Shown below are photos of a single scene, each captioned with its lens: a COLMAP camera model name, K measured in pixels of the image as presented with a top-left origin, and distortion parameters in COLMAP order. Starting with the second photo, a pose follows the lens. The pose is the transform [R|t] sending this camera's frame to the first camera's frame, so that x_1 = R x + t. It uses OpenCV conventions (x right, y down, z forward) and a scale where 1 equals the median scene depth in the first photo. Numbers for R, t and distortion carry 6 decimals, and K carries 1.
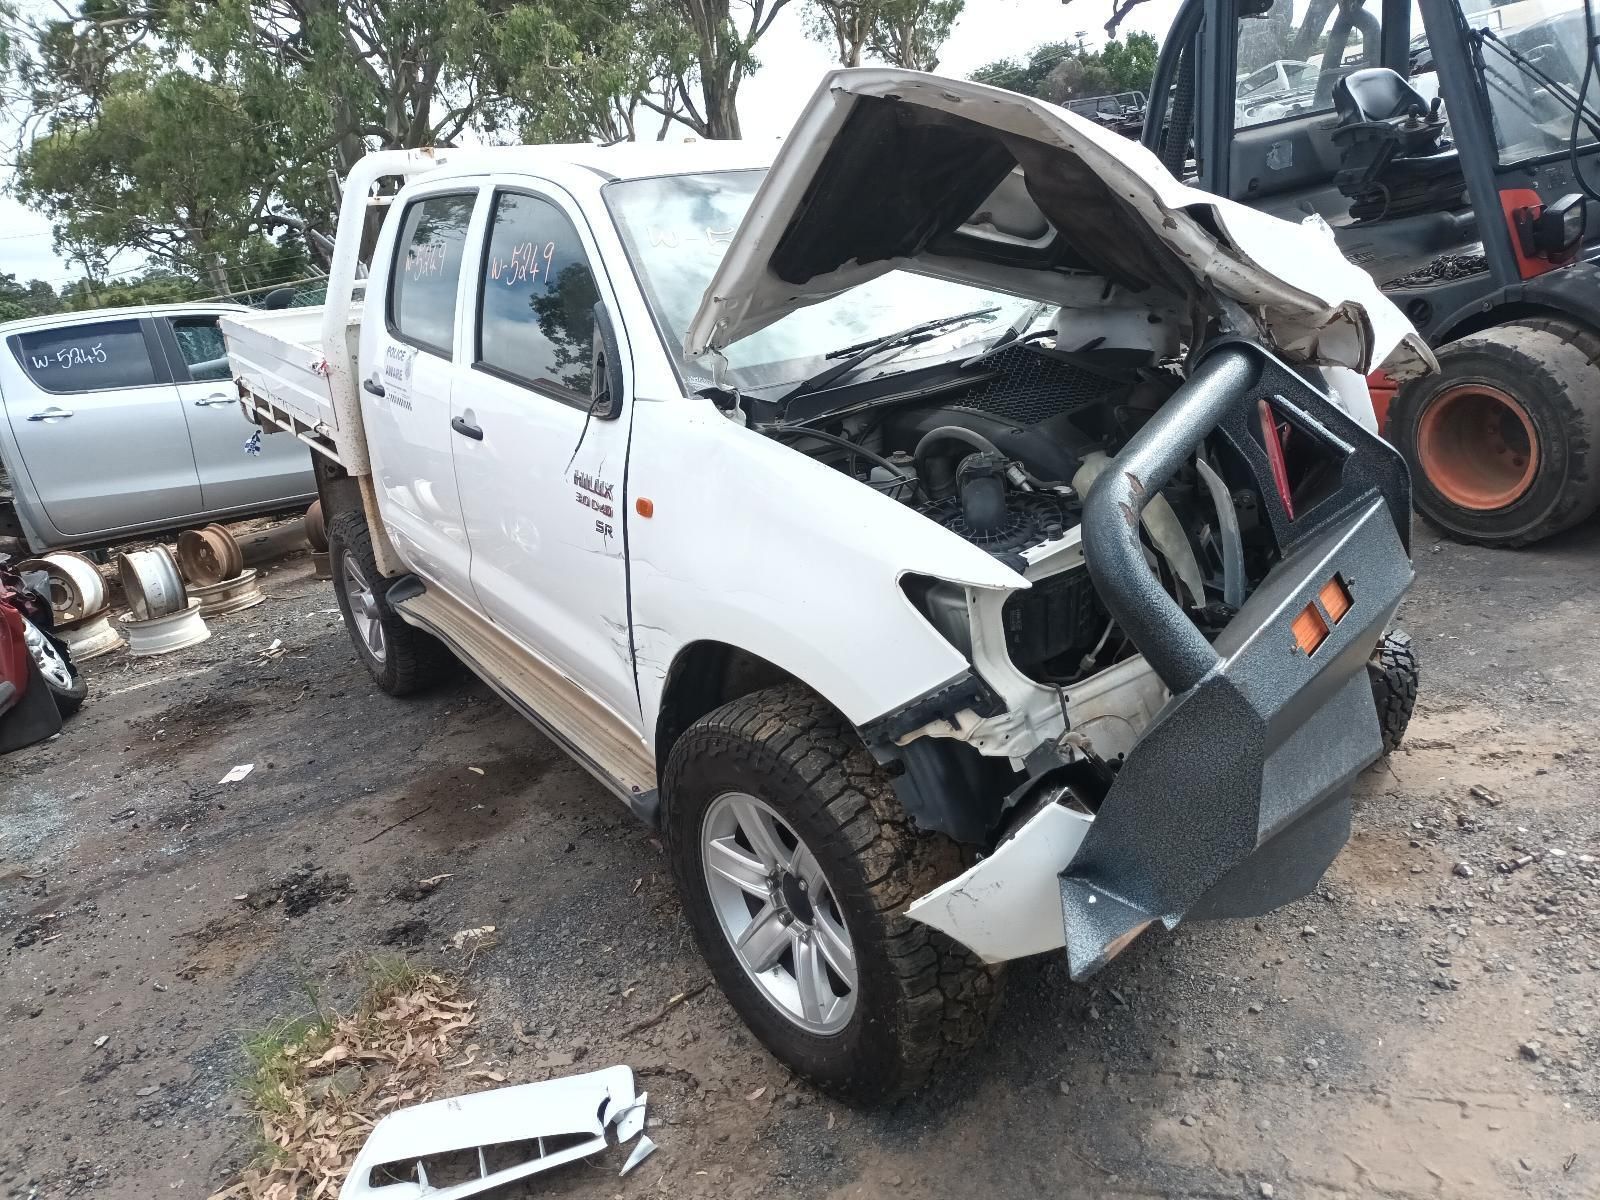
lens RADIAL K [[1339.6, 0, 795.0], [0, 1339.6, 628.3], [0, 0, 1]] dist [-0.006783, -0.002729]
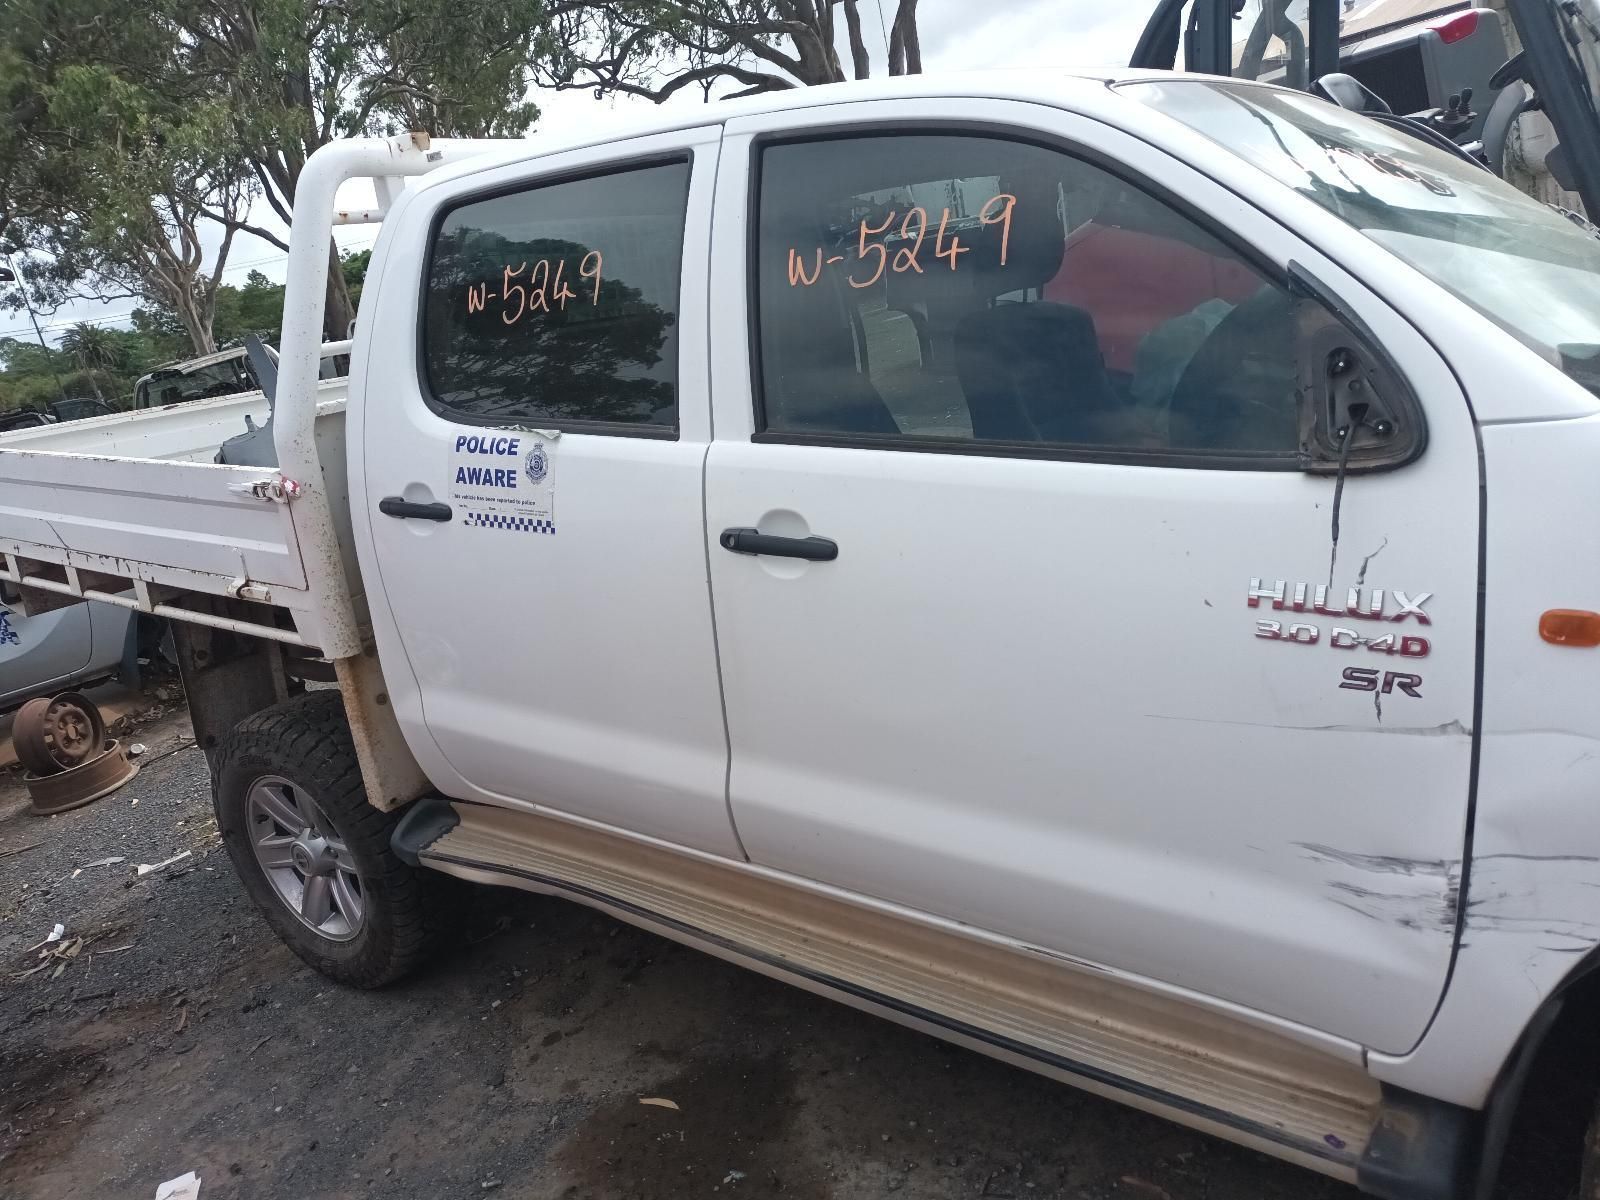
lens RADIAL K [[1310.6, 0, 800.0], [0, 1310.6, 600.0], [0, 0, 1]] dist [0.059330, -0.079088]
pose [[0.940314, -0.127270, 0.315612, -0.328826], [0.156265, 0.985356, -0.068223, -0.067801], [-0.302308, 0.113470, 0.946433, 0.369590]]
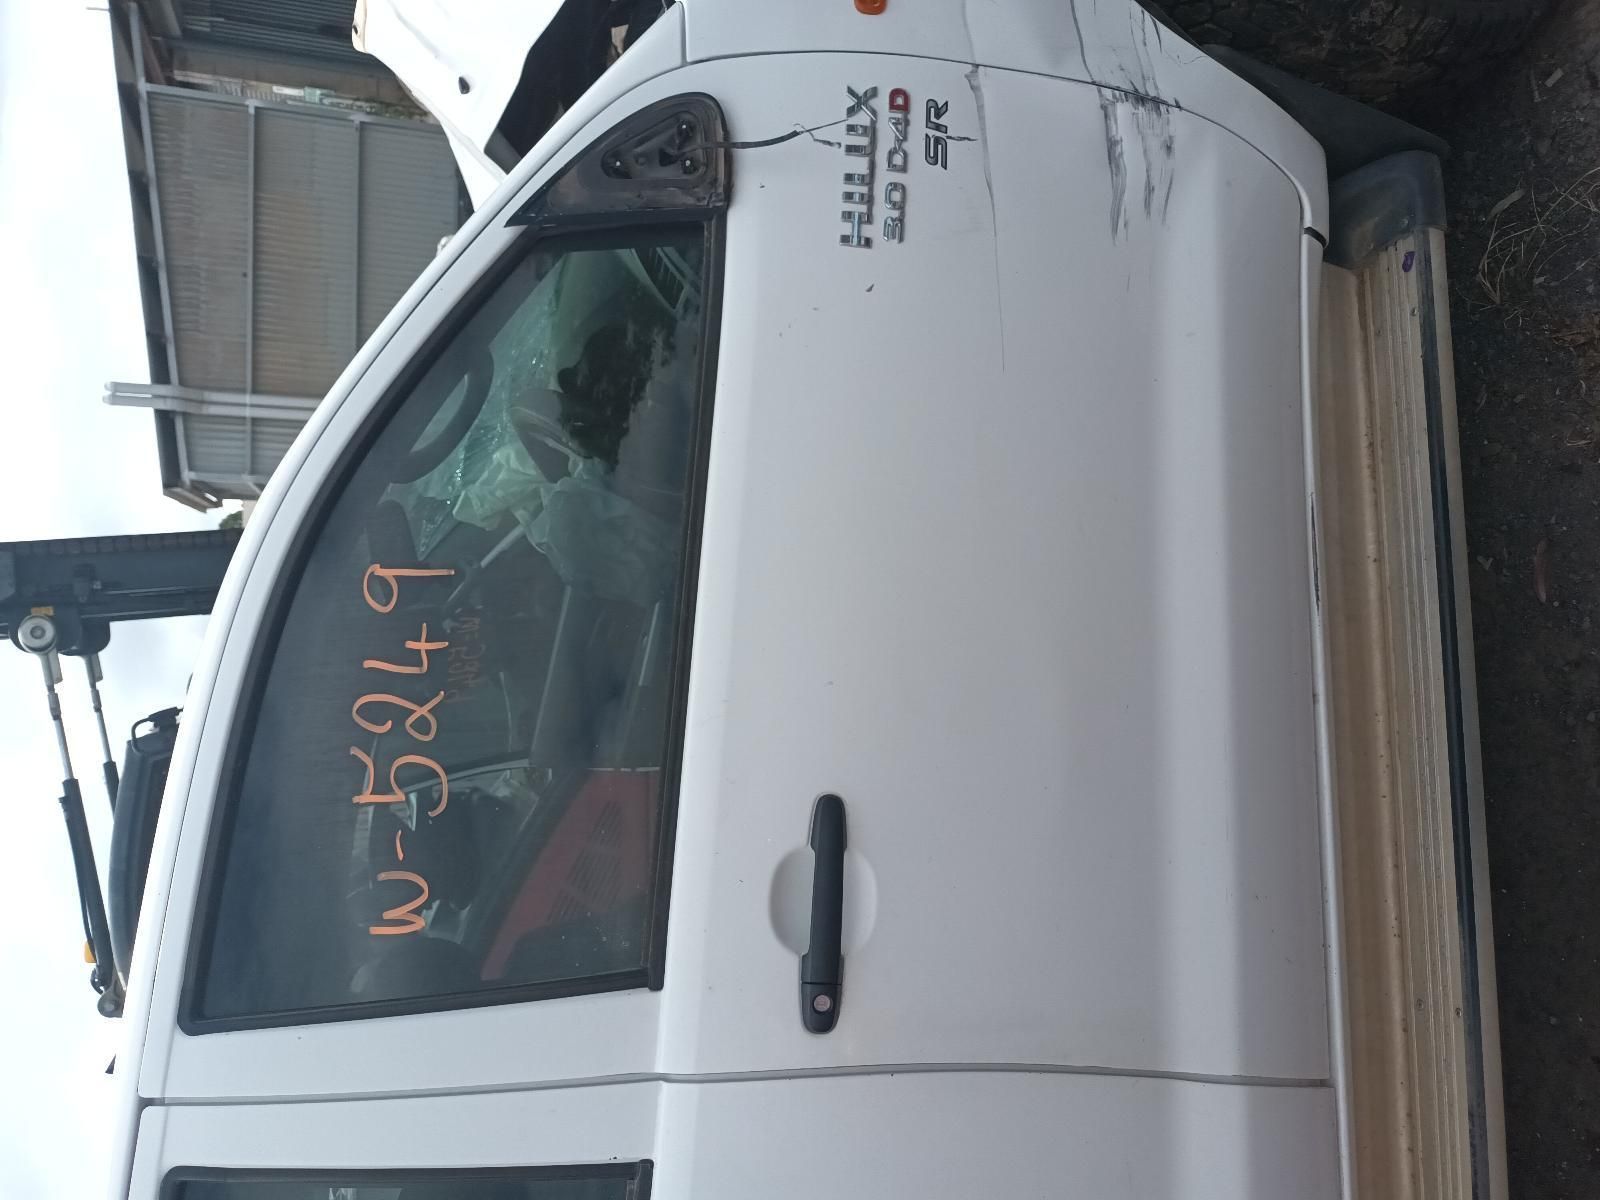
lens RADIAL K [[1247.4, 0, 800.0], [0, 1247.4, 600.0], [0, 0, 1]] dist [0.006484, -0.000067]
pose [[-0.144483, -0.358445, 0.922302, -0.417820], [0.975639, -0.207111, 0.072347, -0.128601], [0.165087, 0.910287, 0.379637, 0.625538]]
